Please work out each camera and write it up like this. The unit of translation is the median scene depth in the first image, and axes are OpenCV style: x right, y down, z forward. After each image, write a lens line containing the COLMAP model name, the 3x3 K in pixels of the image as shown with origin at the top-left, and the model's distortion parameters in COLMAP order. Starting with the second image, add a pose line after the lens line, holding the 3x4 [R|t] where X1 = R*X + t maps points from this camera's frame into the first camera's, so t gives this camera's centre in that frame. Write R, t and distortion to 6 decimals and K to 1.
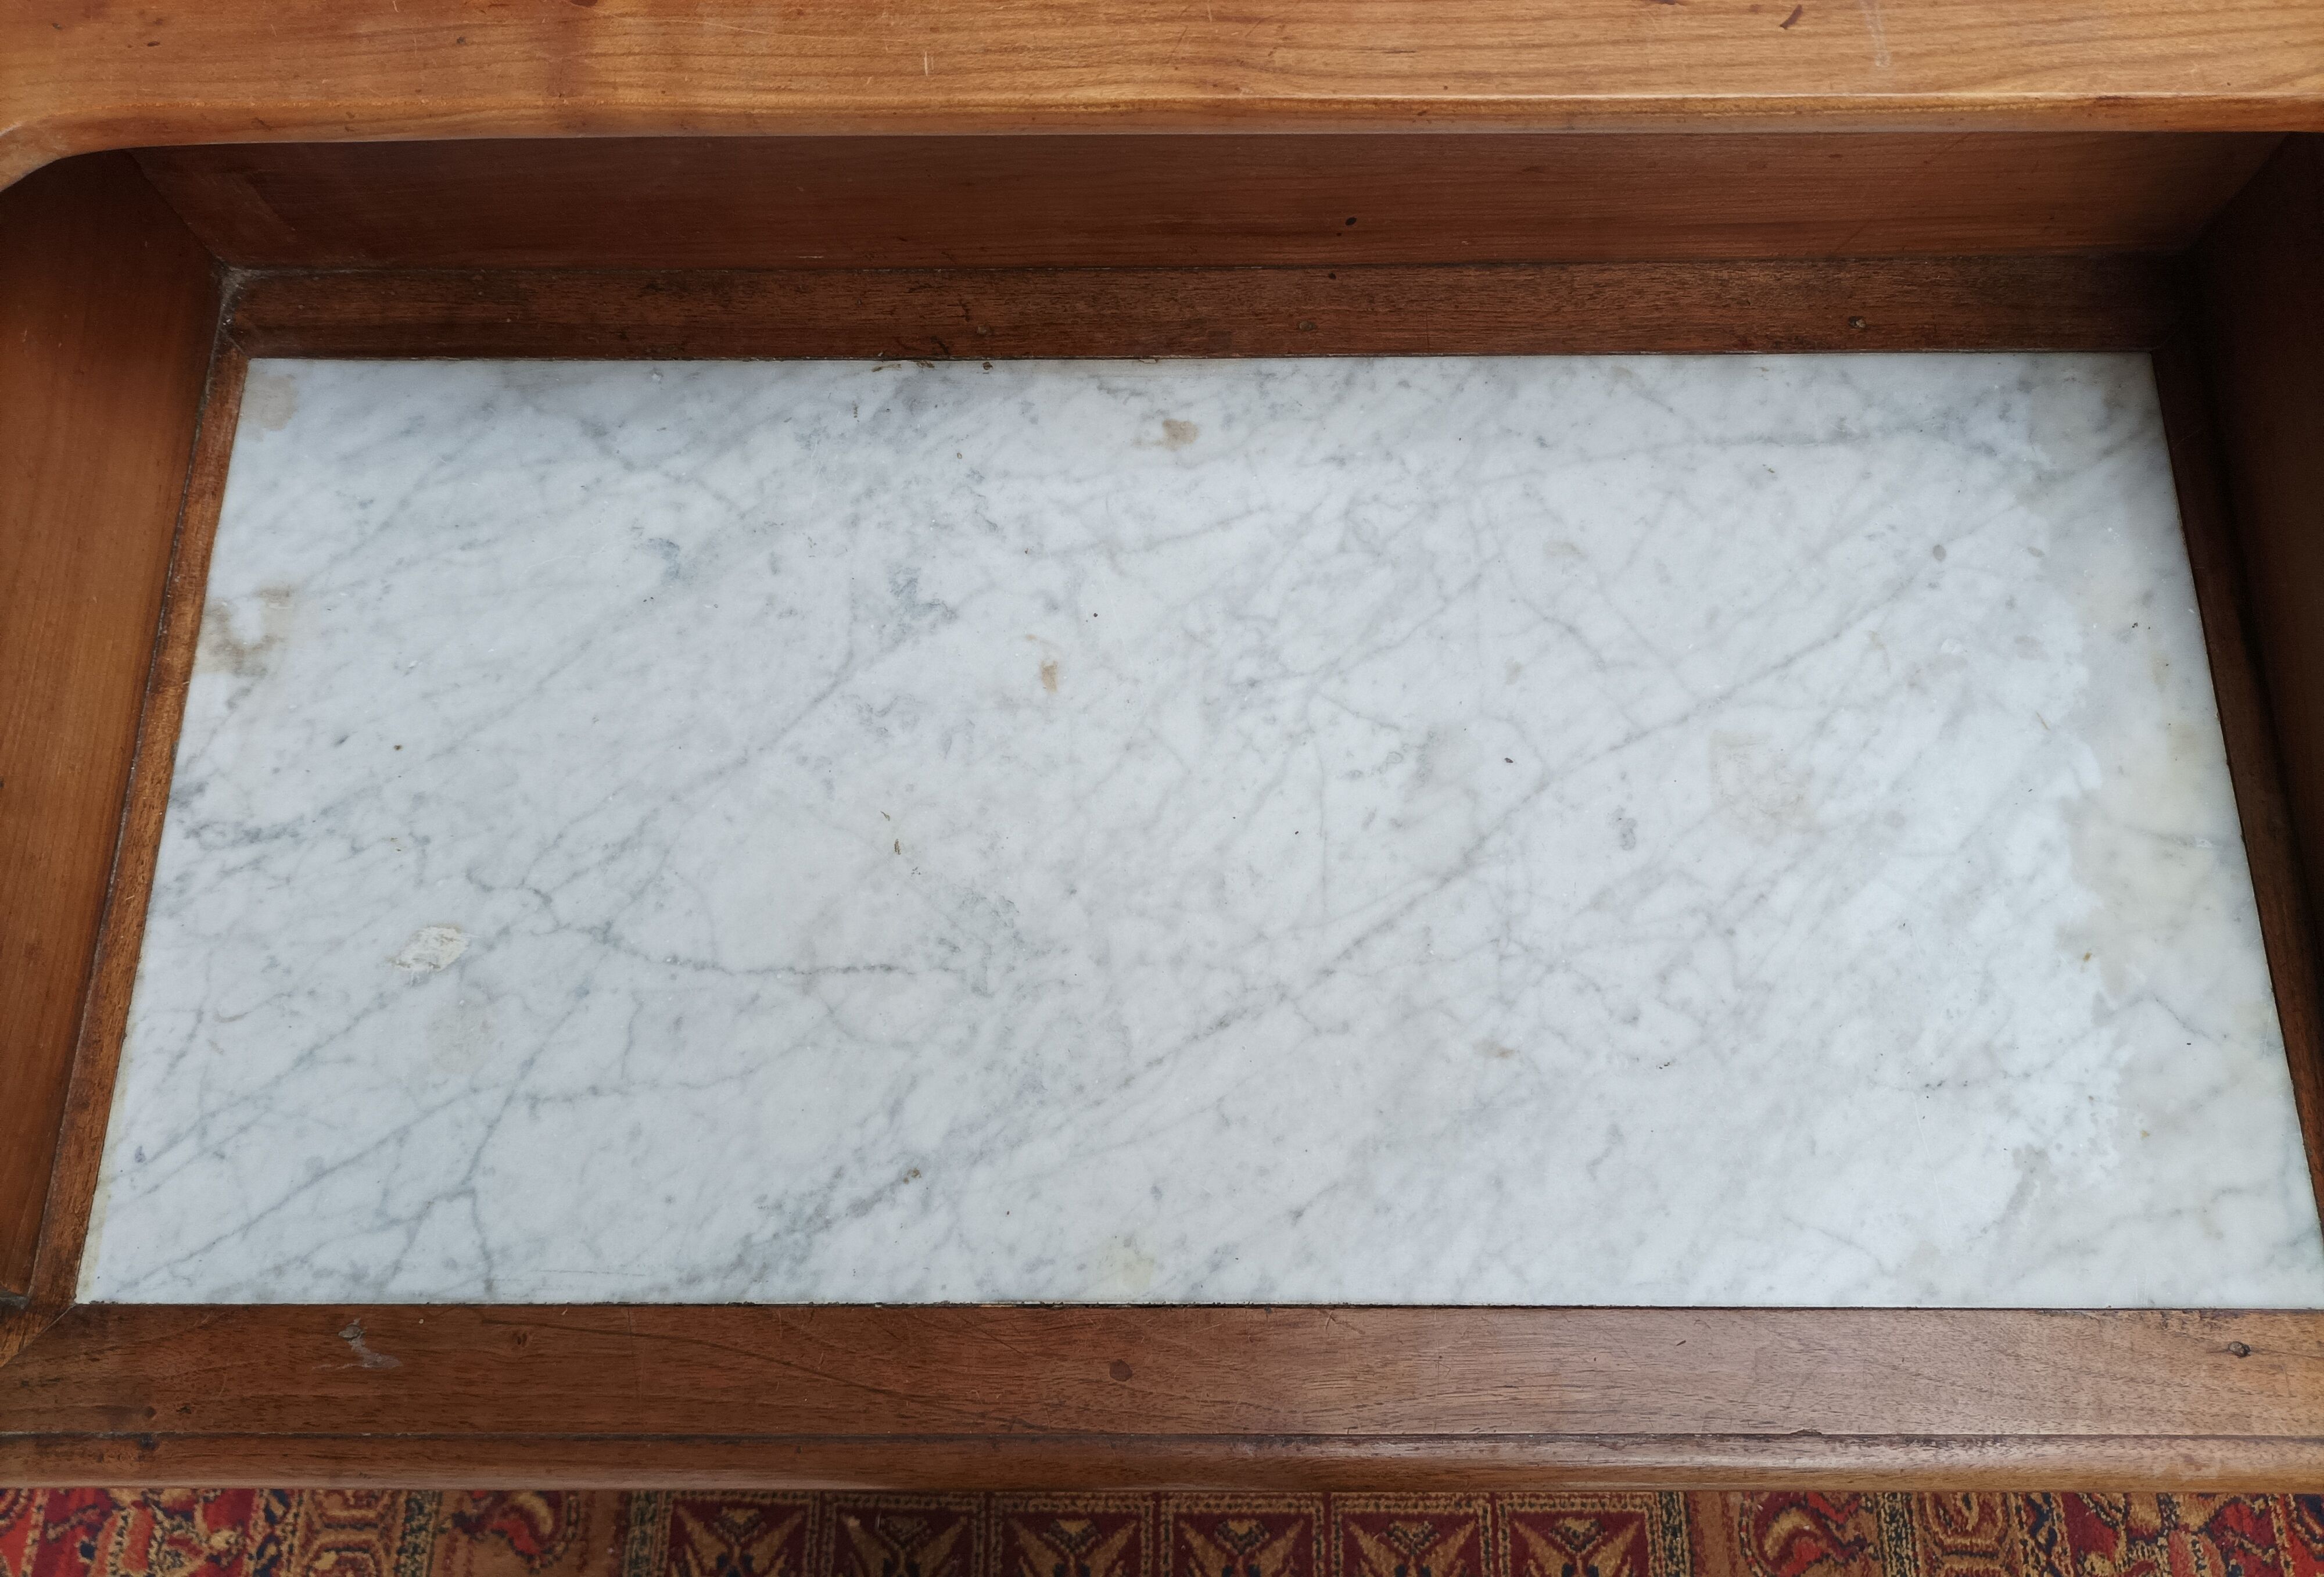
lens RADIAL K [[1725.2, 0, 1170.0], [0, 1725.2, 863.9], [0, 0, 1]] dist [0.014460, -0.005103]
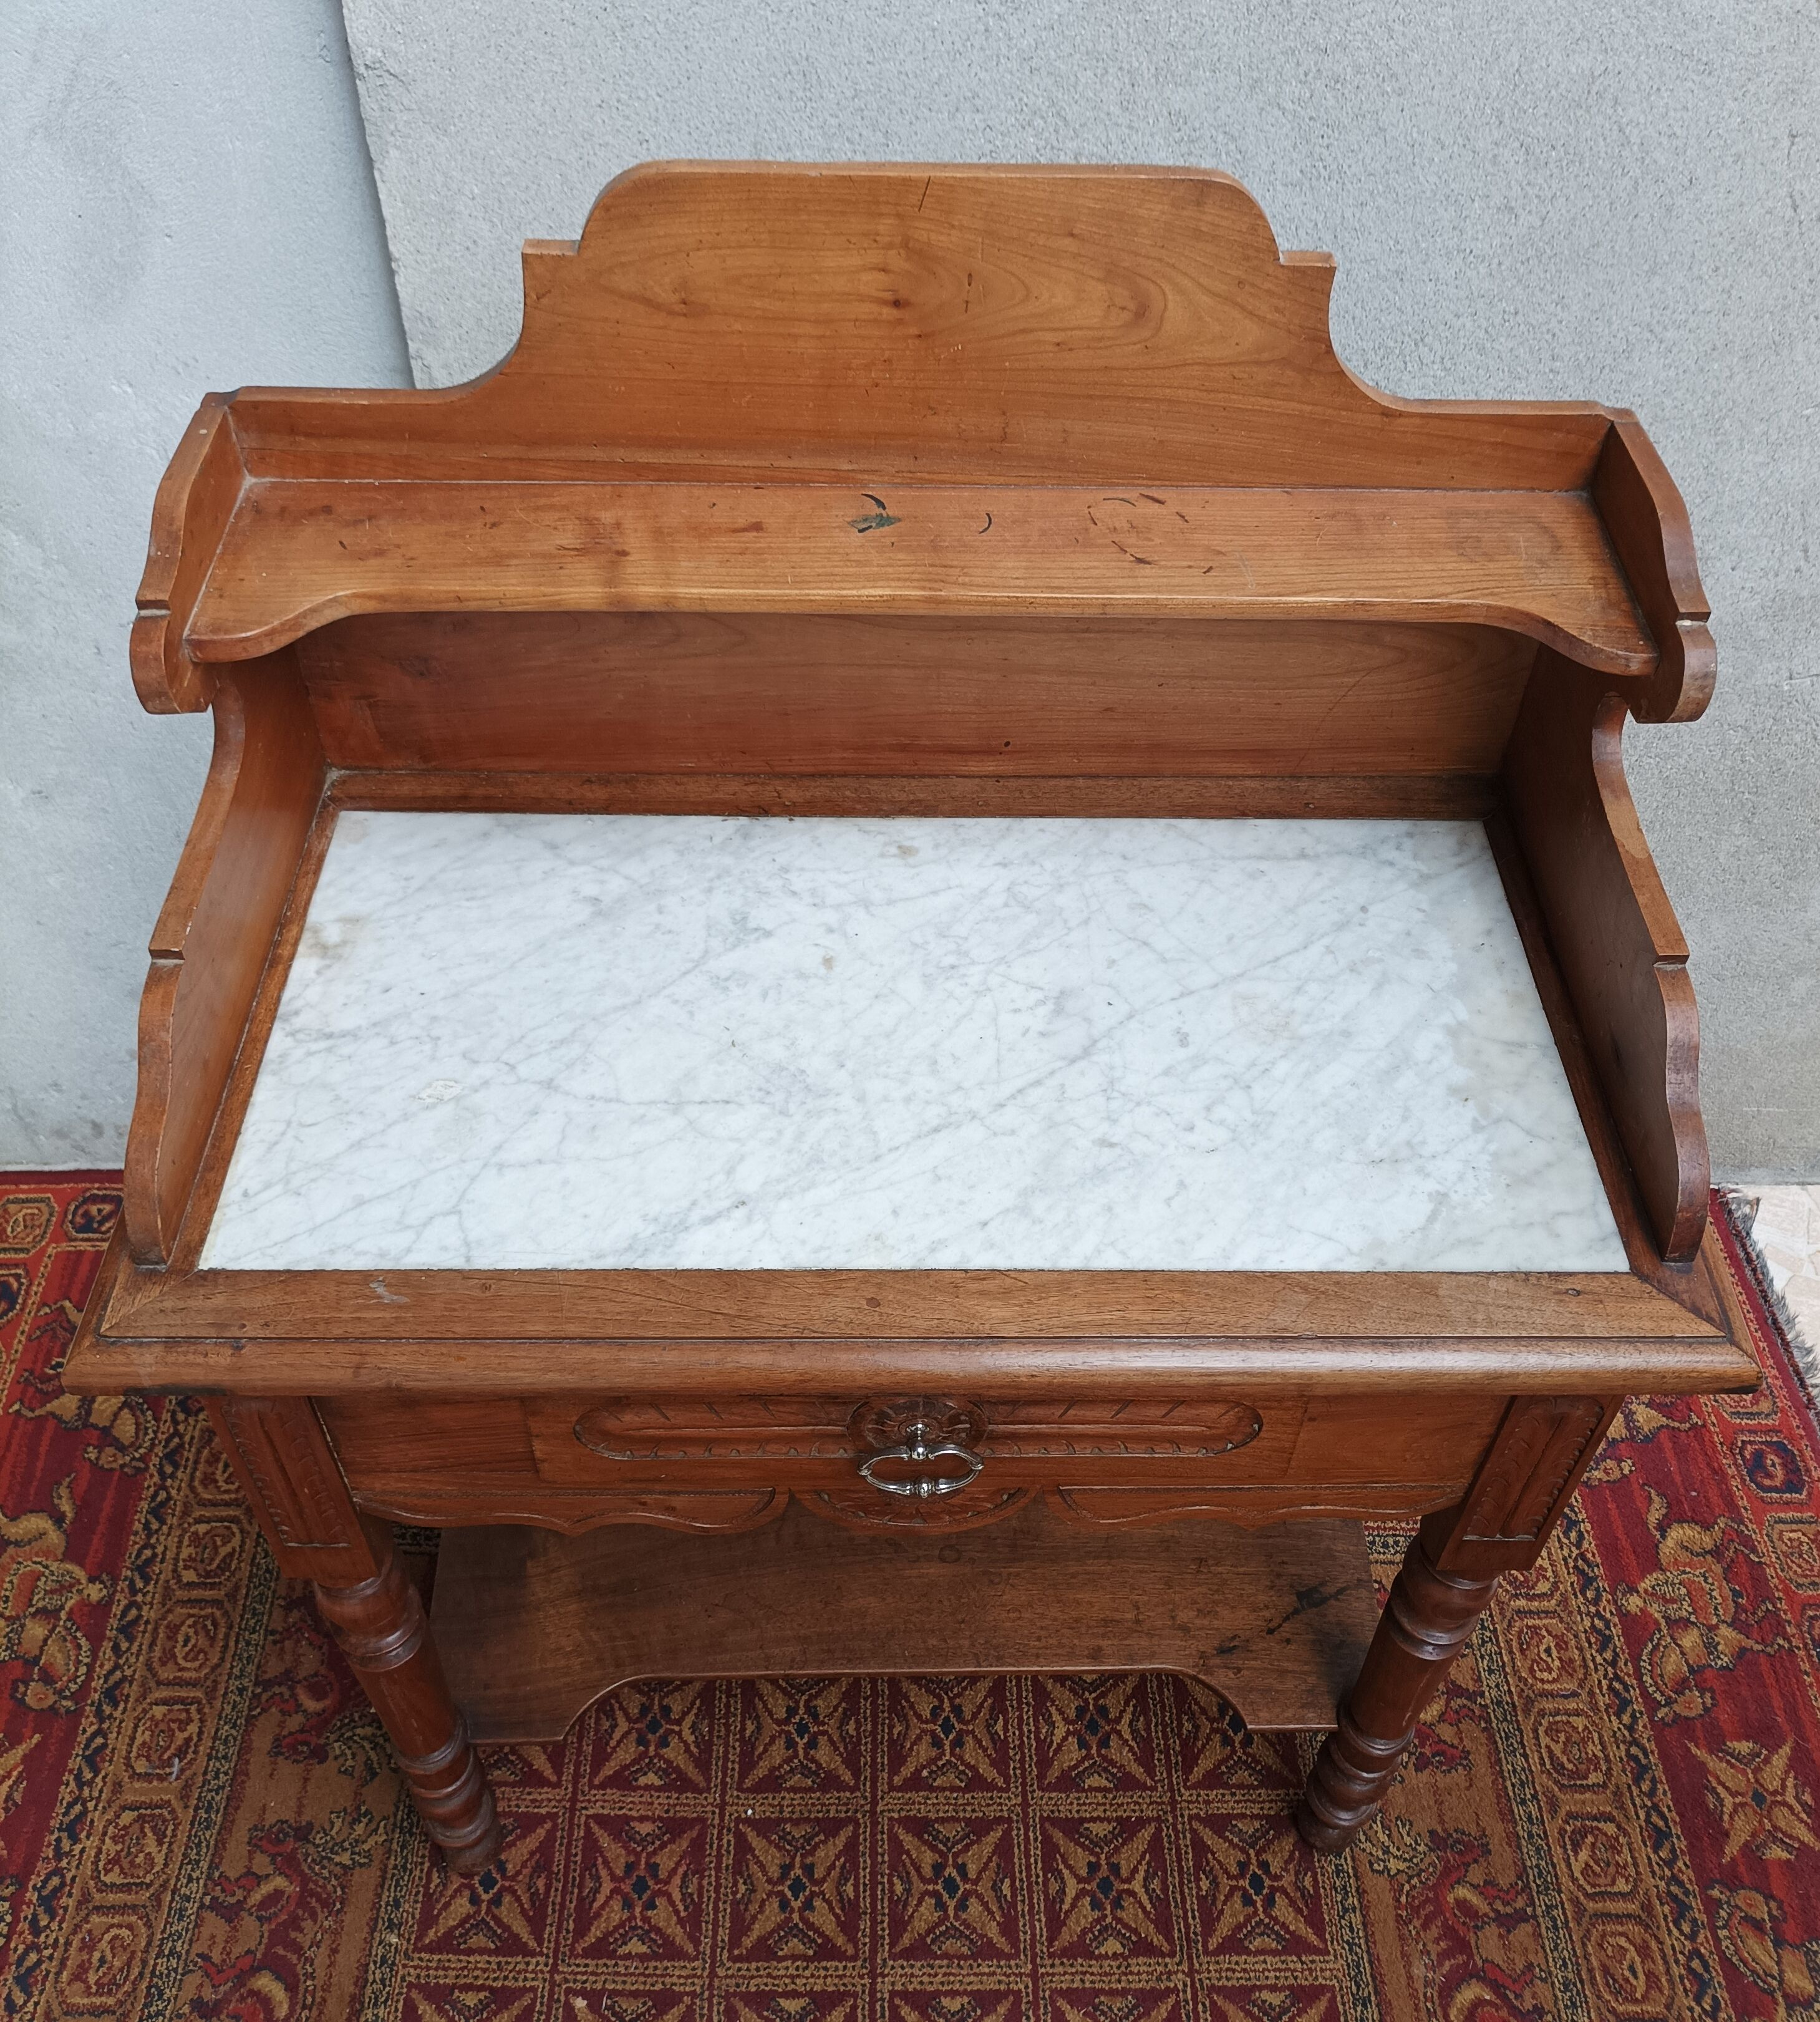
lens RADIAL K [[1832.3, 0, 938.6], [0, 1832.3, 1044.0], [0, 0, 1]] dist [0.031243, -0.027093]
pose [[0.999306, 0.008268, 0.036328, -0.030416], [0.007974, 0.905012, -0.425312, 0.758550], [-0.036394, 0.425306, 0.904317, -0.583527]]
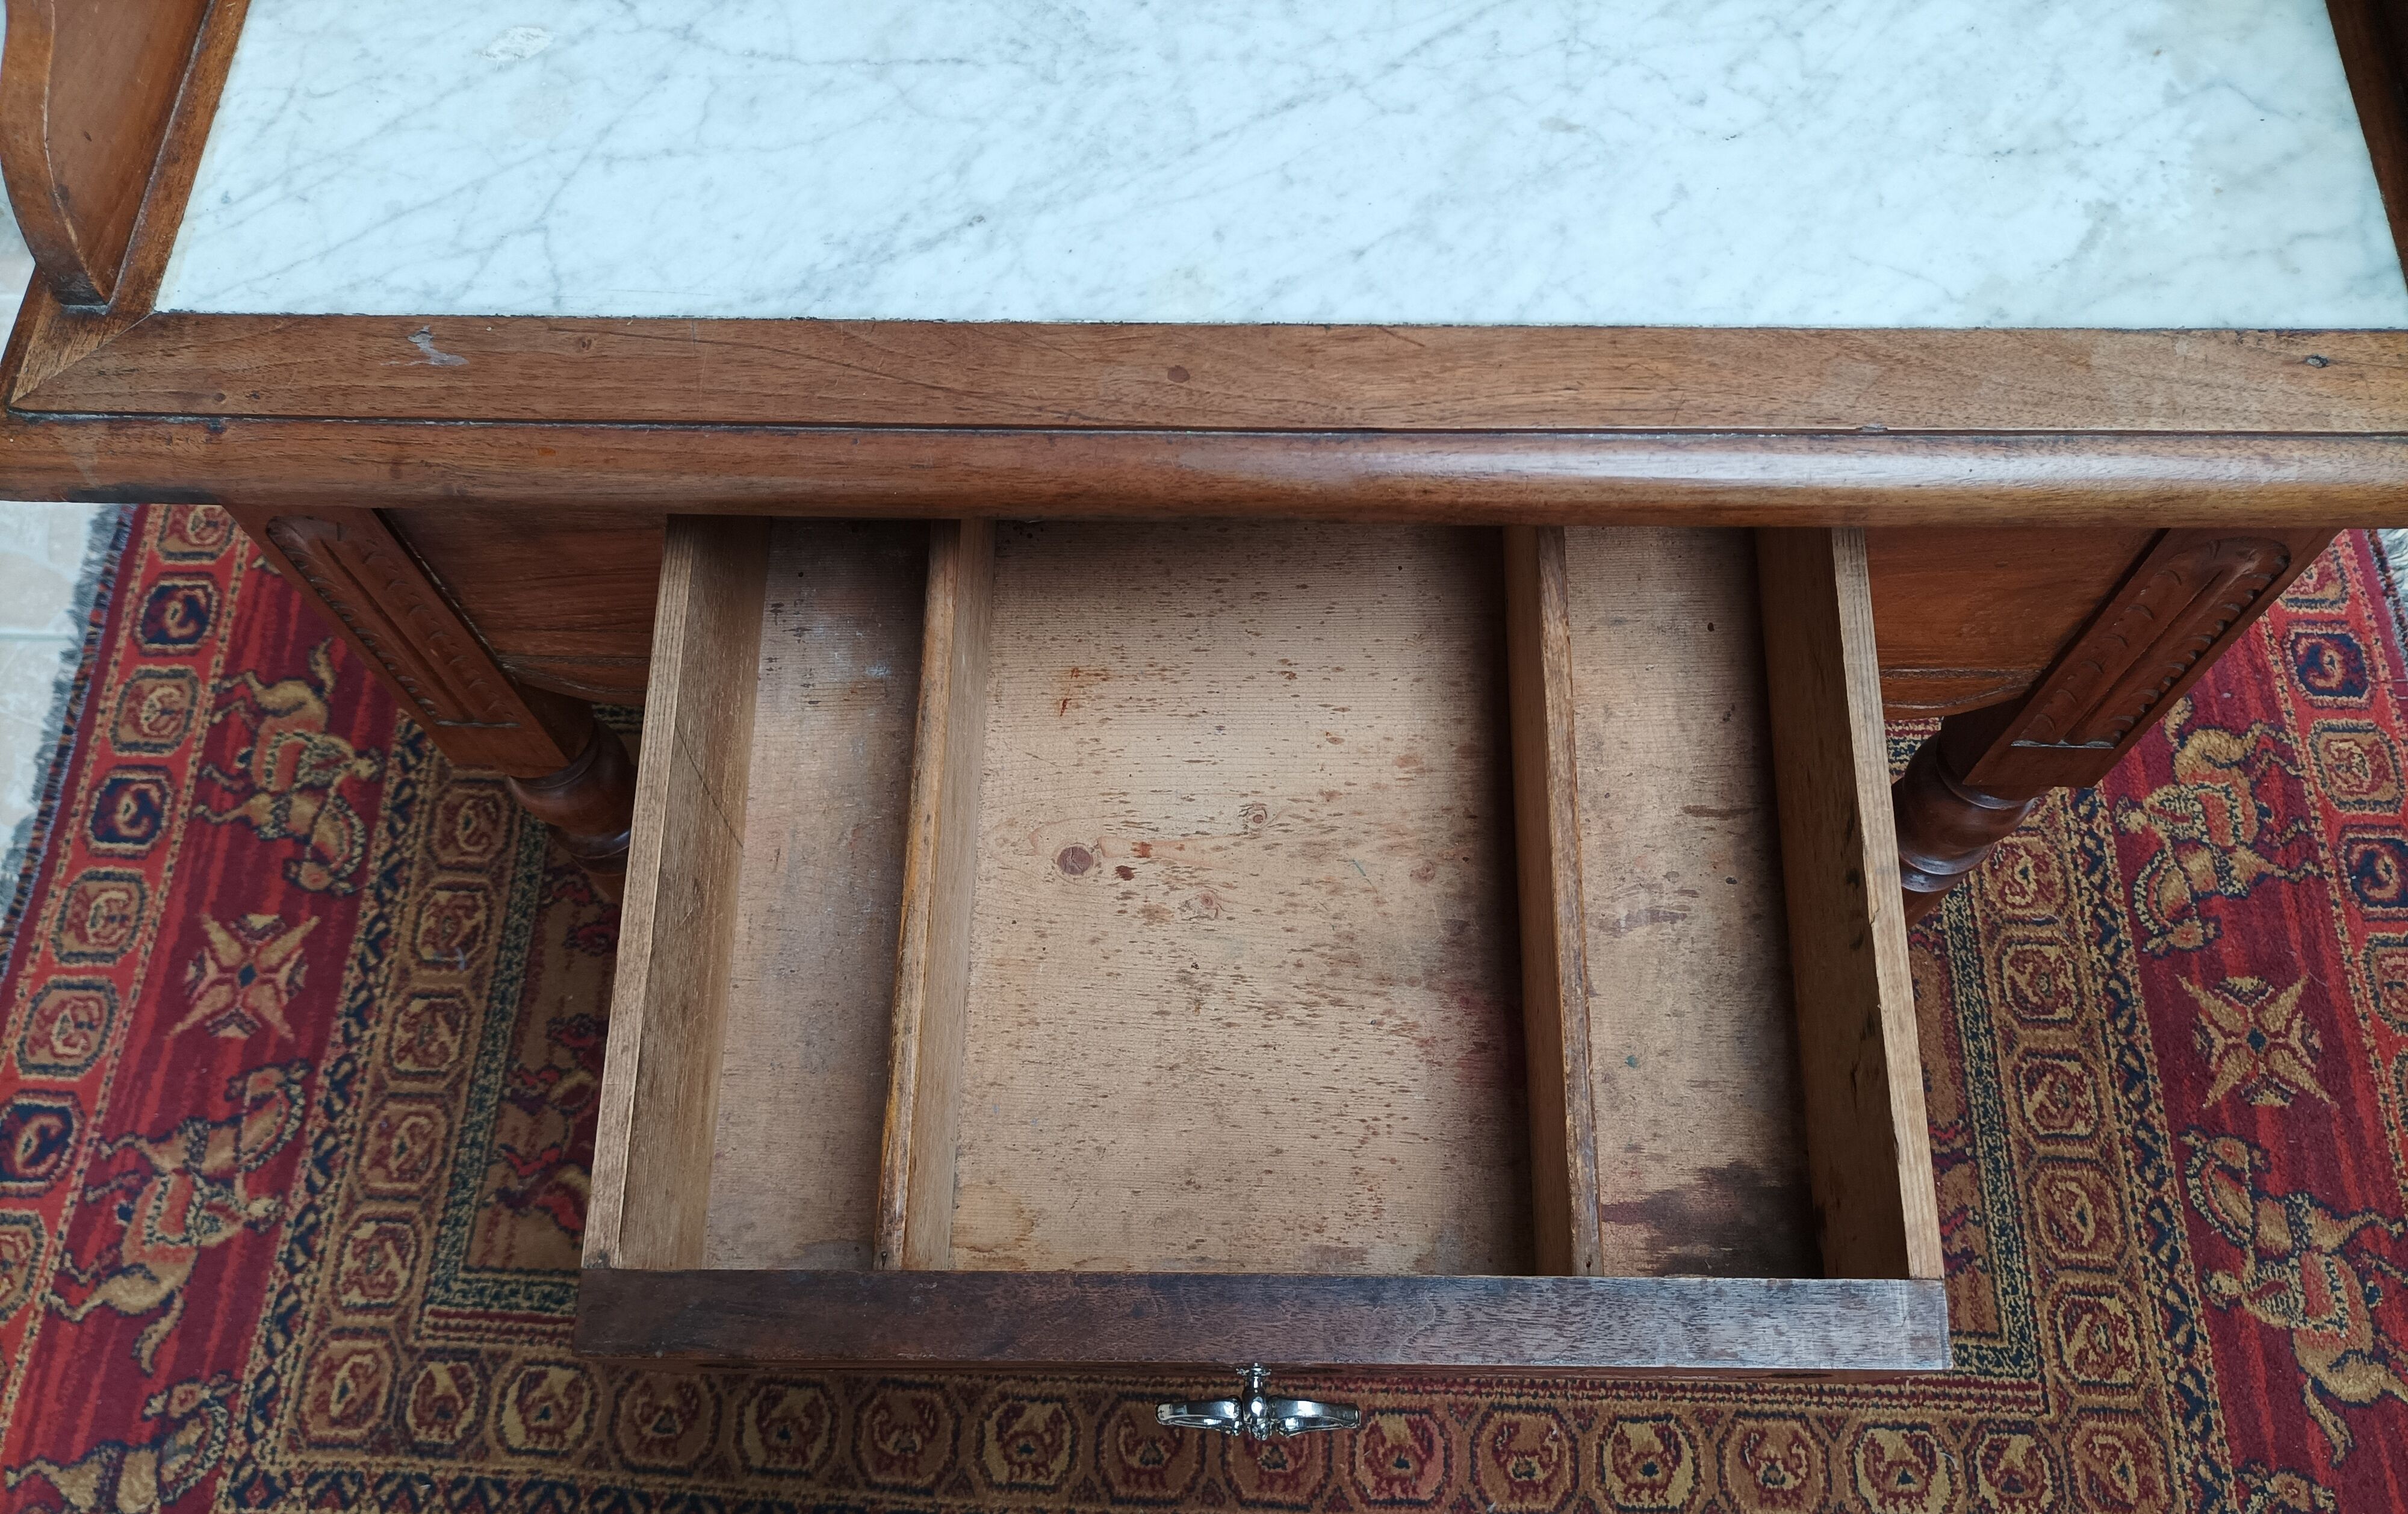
lens RADIAL K [[1785.4, 0, 1211.0], [0, 1785.4, 889.8], [0, 0, 1]] dist [0.023018, -0.021987]
pose [[0.999325, 0.020983, -0.030154, 0.026783], [-0.023523, 0.995973, -0.086516, 0.653391], [0.028217, 0.087167, 0.995794, -0.003124]]
